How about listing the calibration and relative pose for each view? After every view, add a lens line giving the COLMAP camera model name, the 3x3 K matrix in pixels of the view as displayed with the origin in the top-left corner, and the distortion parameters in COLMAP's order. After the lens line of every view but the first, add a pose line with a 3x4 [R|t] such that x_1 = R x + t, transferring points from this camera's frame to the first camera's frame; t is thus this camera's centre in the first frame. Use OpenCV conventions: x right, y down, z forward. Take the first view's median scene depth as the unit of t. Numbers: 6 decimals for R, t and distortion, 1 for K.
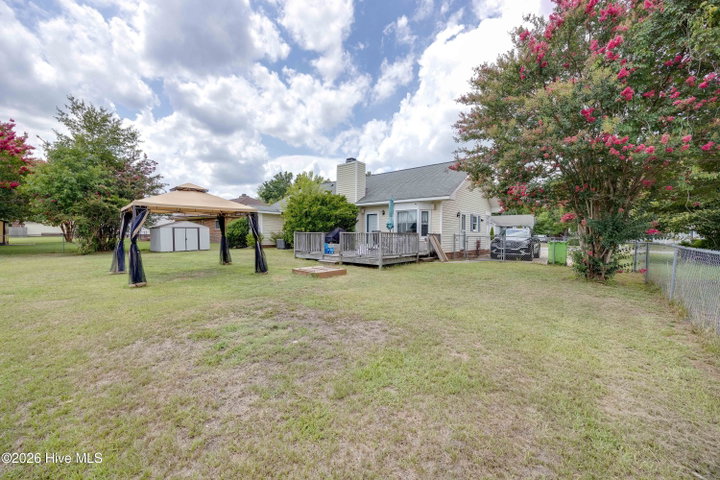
lens RADIAL K [[277.9, 0, 357.1], [0, 277.9, 241.0], [0, 0, 1]] dist [0.000022, 0.000005]
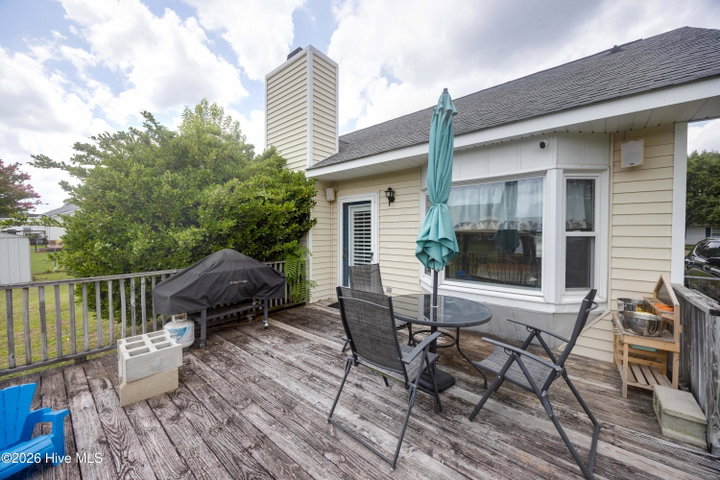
lens RADIAL K [[269.0, 0, 359.1], [0, 269.0, 237.0], [0, 0, 1]] dist [-0.001323, -0.000089]
pose [[0.999816, -0.009857, 0.016452, 0.085296], [0.009939, 0.999939, -0.004890, -0.085536], [-0.016403, 0.005052, 0.999853, 1.103814]]
